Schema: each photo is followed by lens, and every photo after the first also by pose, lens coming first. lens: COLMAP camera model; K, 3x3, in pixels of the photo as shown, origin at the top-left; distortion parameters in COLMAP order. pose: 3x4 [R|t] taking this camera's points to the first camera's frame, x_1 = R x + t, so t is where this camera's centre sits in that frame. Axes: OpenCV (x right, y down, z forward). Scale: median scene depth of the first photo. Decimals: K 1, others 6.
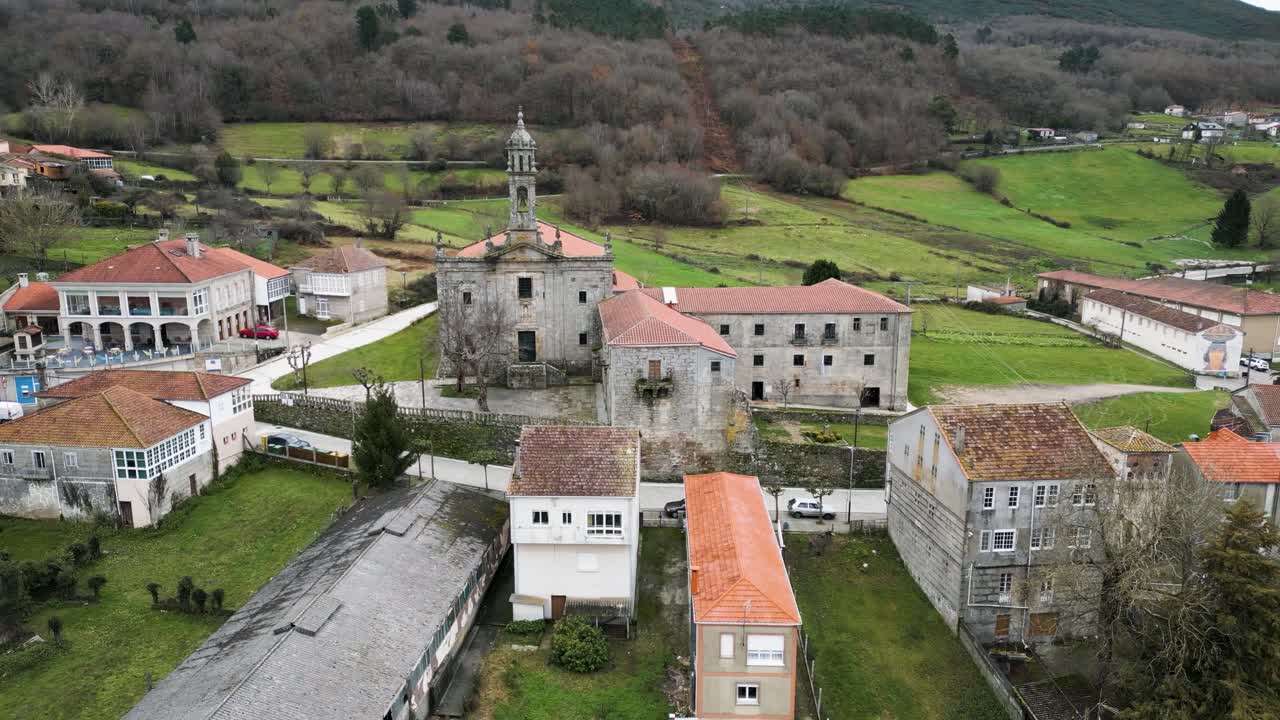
lens RADIAL K [[939.5, 0, 633.3], [0, 939.5, 358.3], [0, 0, 1]] dist [0.093606, -0.086817]
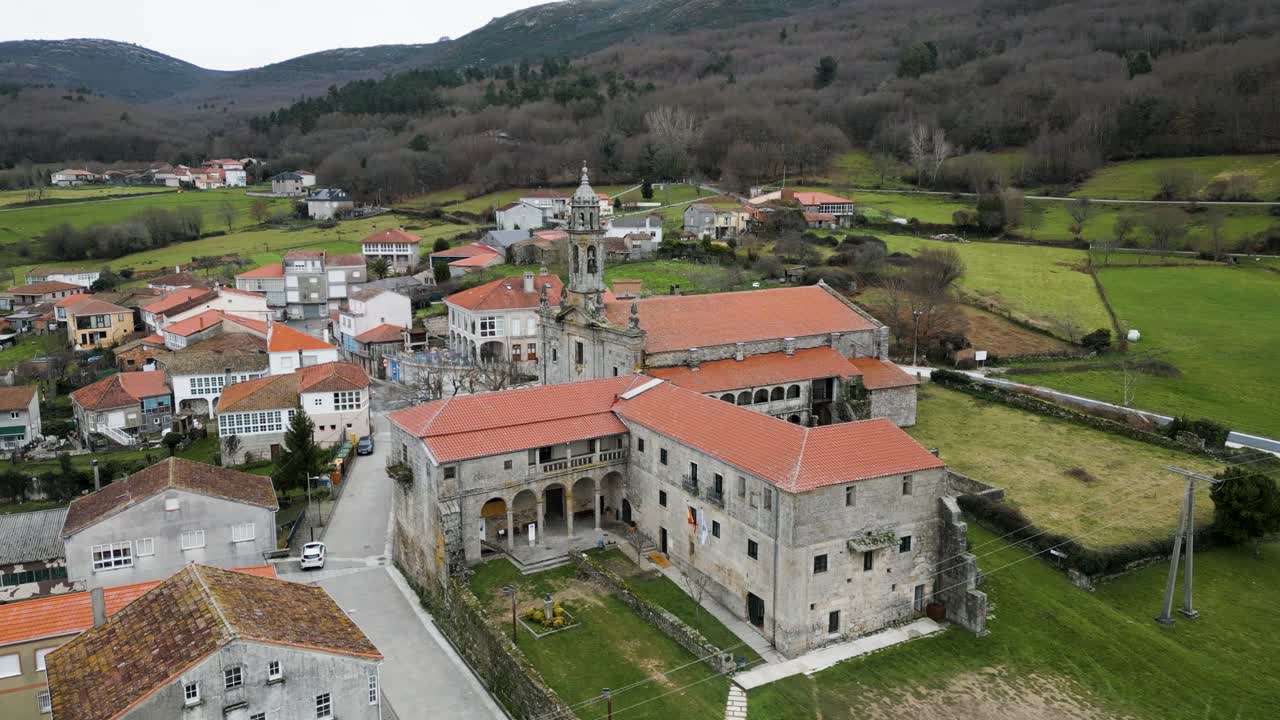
lens RADIAL K [[939.5, 0, 633.3], [0, 939.5, 358.3], [0, 0, 1]] dist [0.093606, -0.086817]
pose [[0.450507, 0.153346, -0.879505, 0.584403], [-0.183692, 0.979981, 0.076773, -0.121958], [0.873671, 0.126971, 0.469657, 0.493438]]
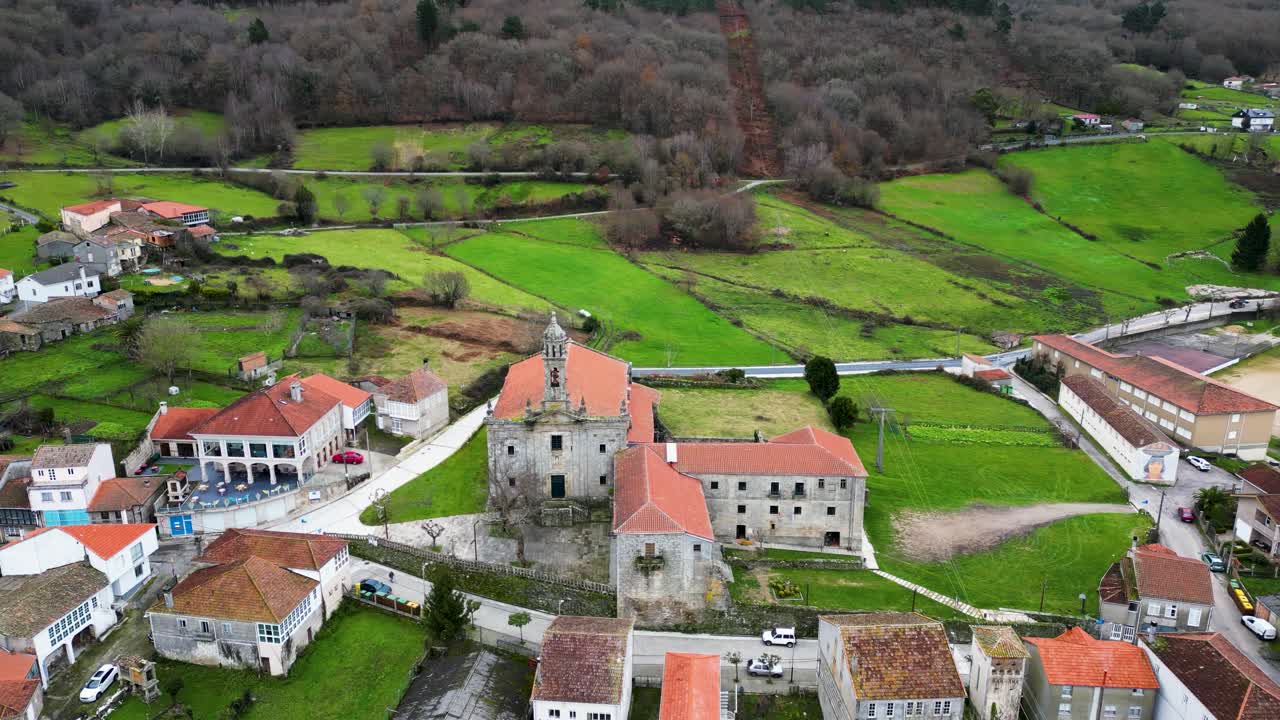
lens RADIAL K [[939.5, 0, 633.3], [0, 939.5, 358.3], [0, 0, 1]] dist [0.093606, -0.086817]
pose [[0.998127, 0.014843, -0.059347, 0.047981], [-0.009577, 0.996070, 0.088046, -0.240793], [0.060420, -0.087313, 0.994347, -0.184112]]
